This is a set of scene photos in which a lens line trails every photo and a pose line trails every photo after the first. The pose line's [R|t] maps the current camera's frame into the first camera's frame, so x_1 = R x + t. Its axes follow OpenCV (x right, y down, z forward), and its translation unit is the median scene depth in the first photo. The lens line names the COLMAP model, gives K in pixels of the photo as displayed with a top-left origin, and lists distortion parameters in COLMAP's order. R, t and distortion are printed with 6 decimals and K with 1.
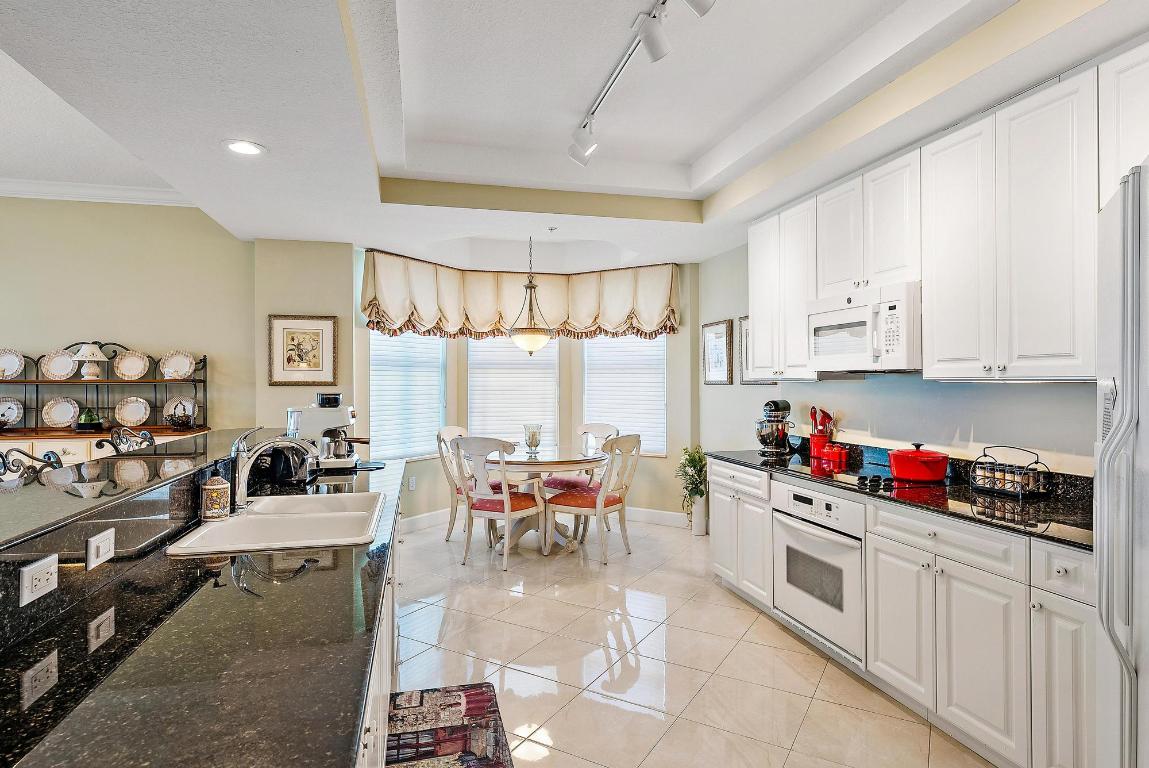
lens RADIAL K [[640.4, 0, 574.5], [0, 640.4, 384.0], [0, 0, 1]] dist [0.018577, -0.000266]
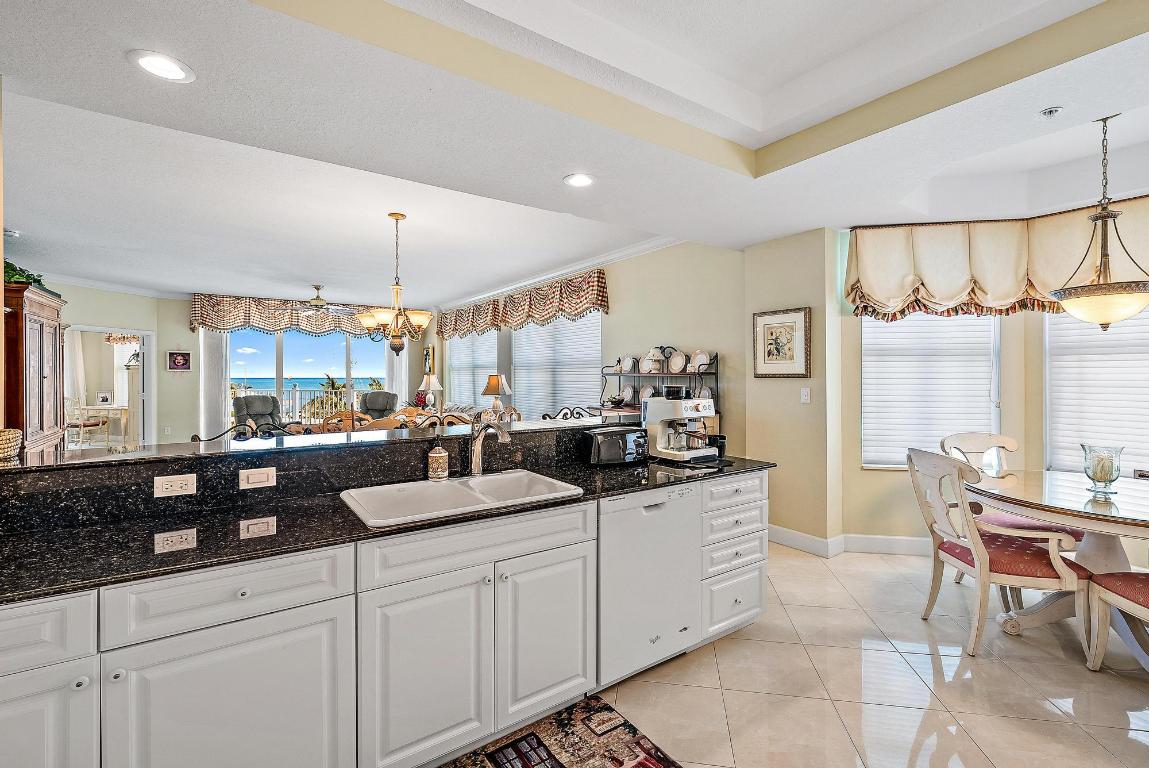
lens RADIAL K [[509.1, 0, 569.6], [0, 509.1, 379.6], [0, 0, 1]] dist [0.010565, 0.000144]
pose [[0.354919, 0.008178, -0.934861, 0.229335], [-0.000748, 0.999964, 0.008464, -0.001581], [0.934897, -0.002305, 0.354912, 0.396873]]
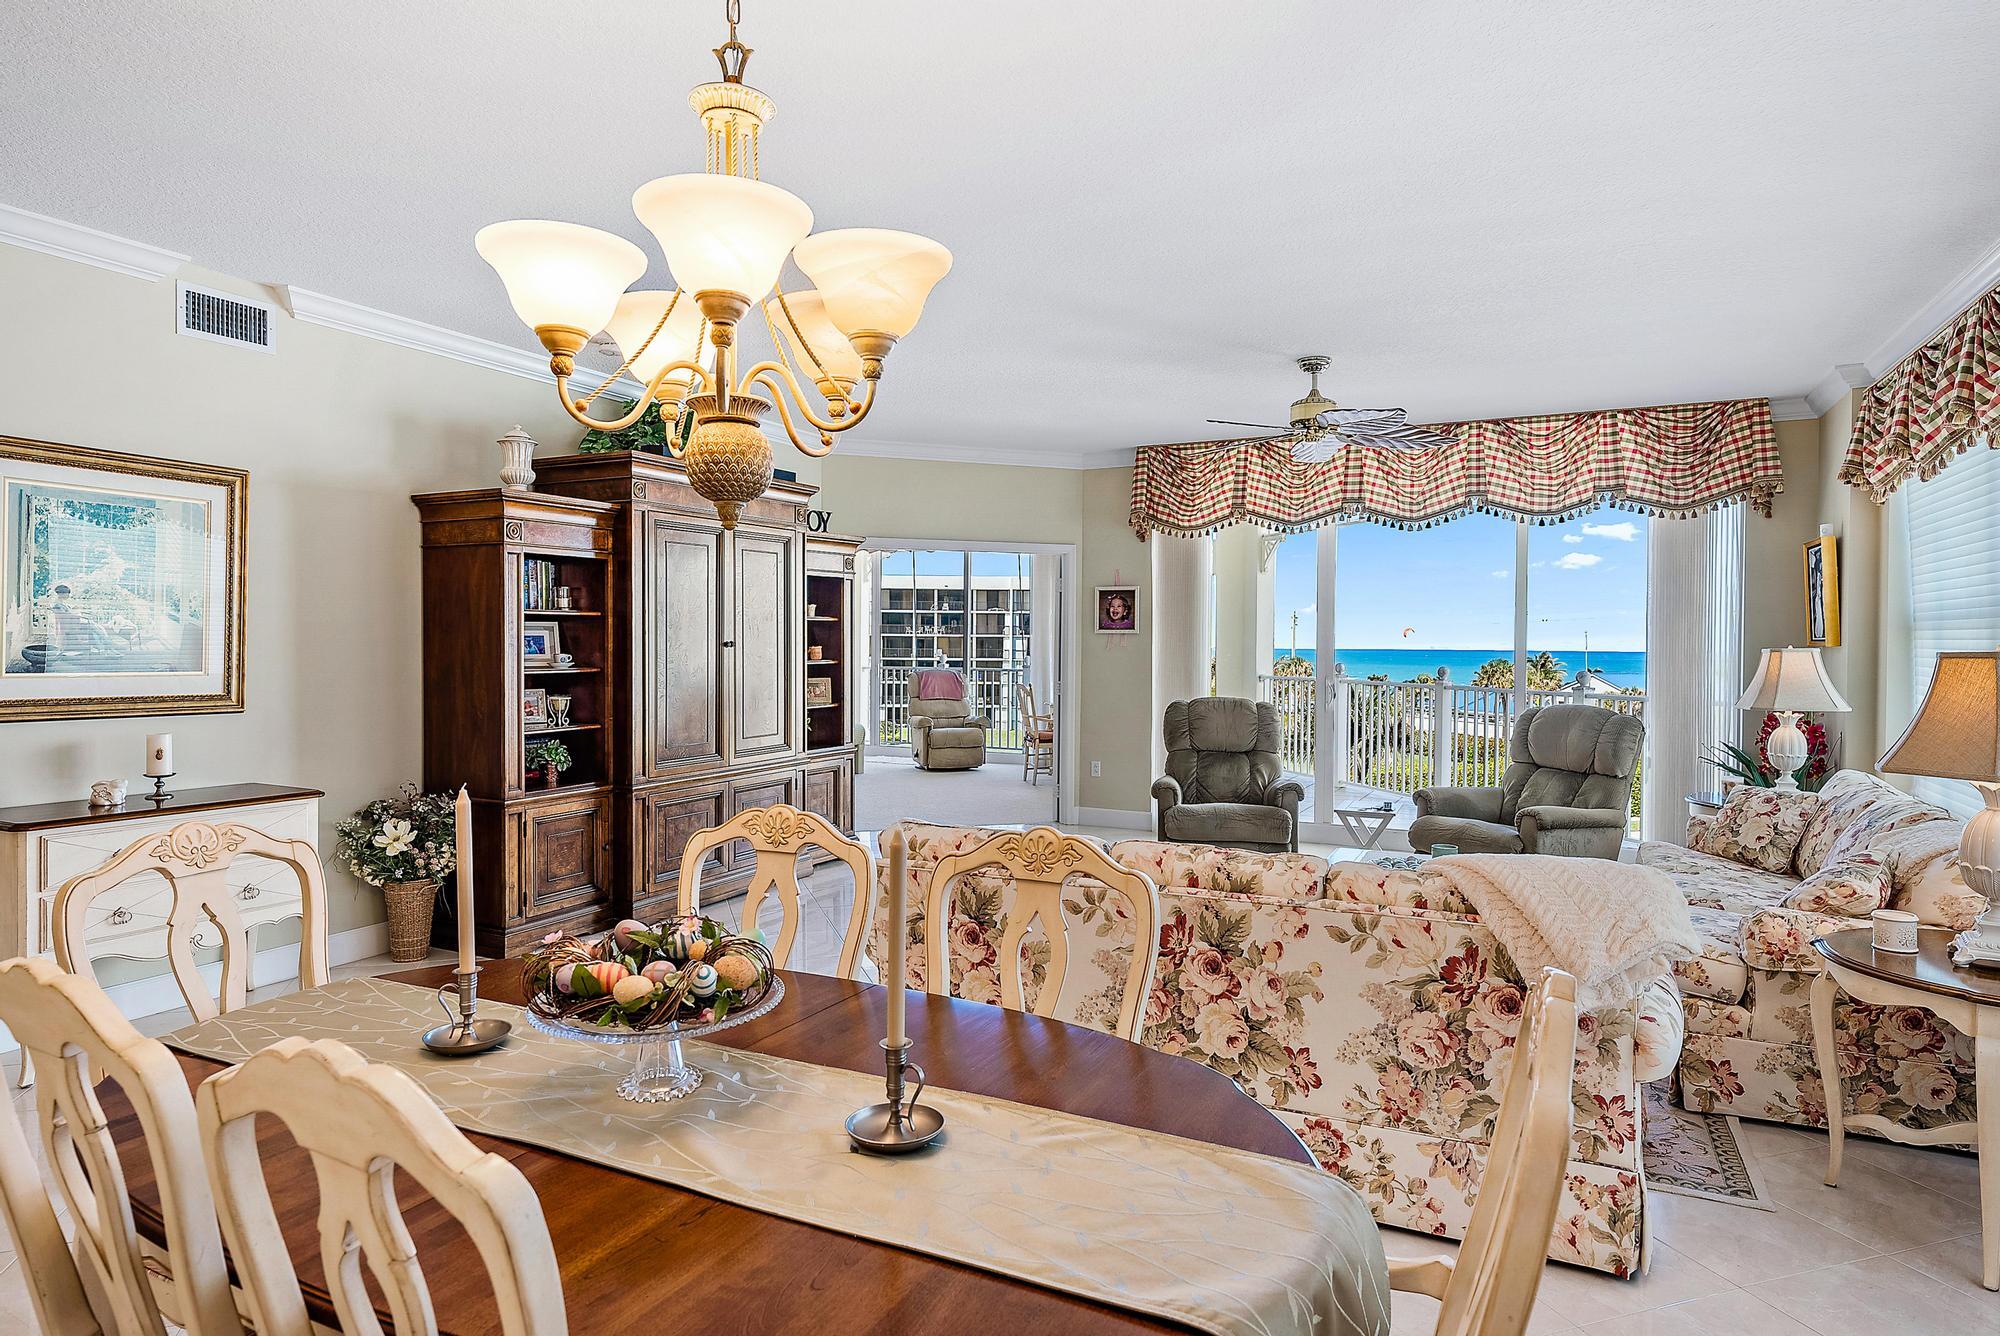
lens RADIAL K [[1094.9, 0, 1006.4], [0, 1094.9, 655.8], [0, 0, 1]] dist [0.001286, 0.000556]
pose [[-0.641989, 0.006200, -0.766689, -0.572915], [-0.008063, 0.999857, 0.014837, -0.004231], [0.766671, 0.015707, -0.641848, 0.701173]]
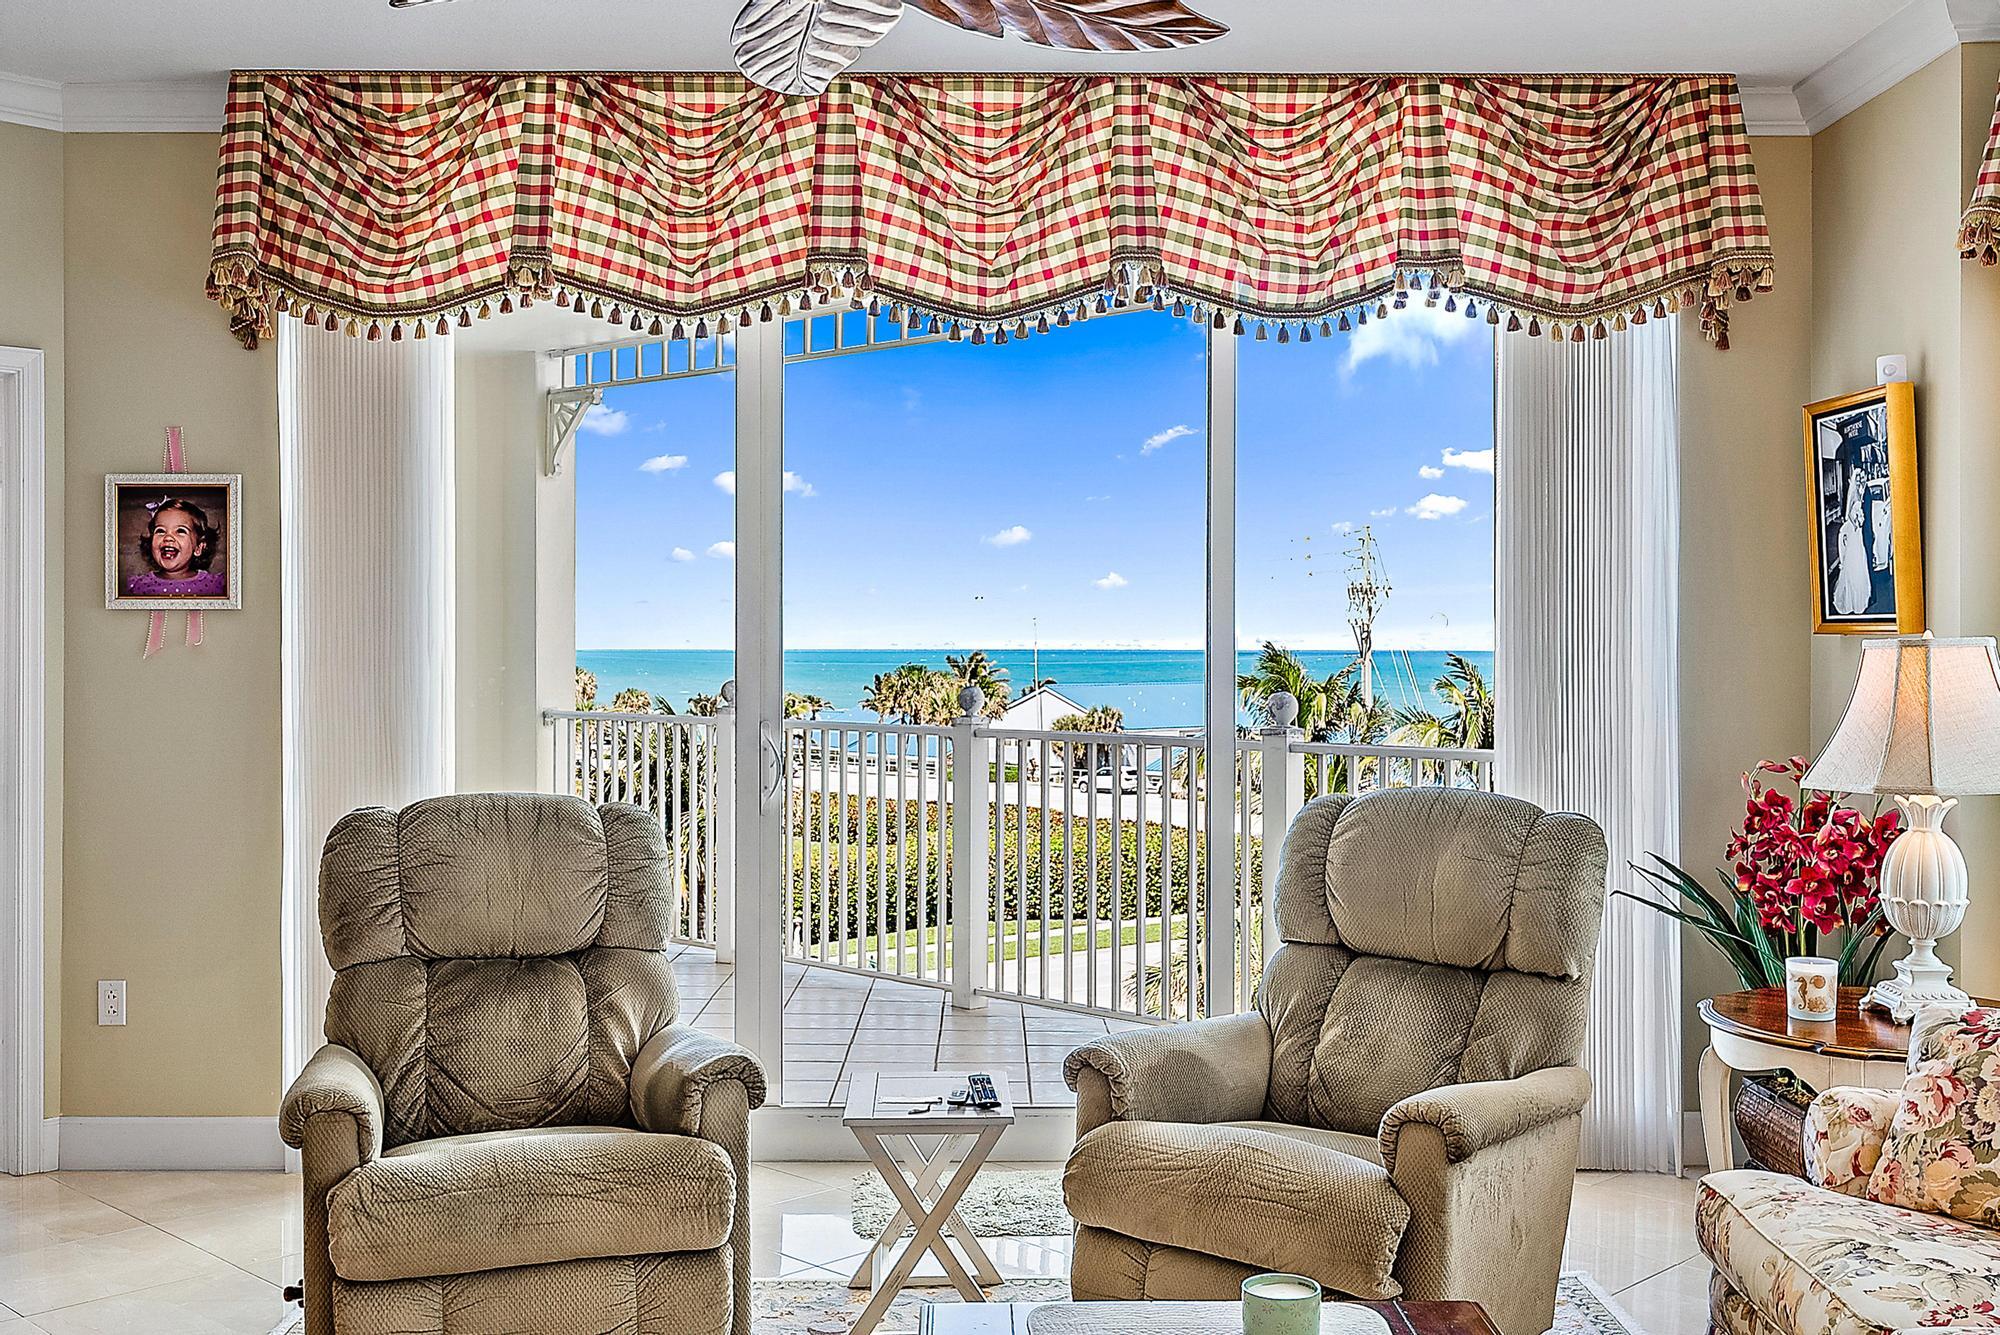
lens RADIAL K [[2023.5, 0, 1006.1], [0, 2023.5, 639.6], [0, 0, 1]] dist [0.001852, 0.008755]
pose [[-0.221804, -0.000100, -0.975091, -1.022612], [-0.002517, 0.999997, 0.000470, -0.000549], [0.975088, 0.002559, -0.221804, 0.419767]]
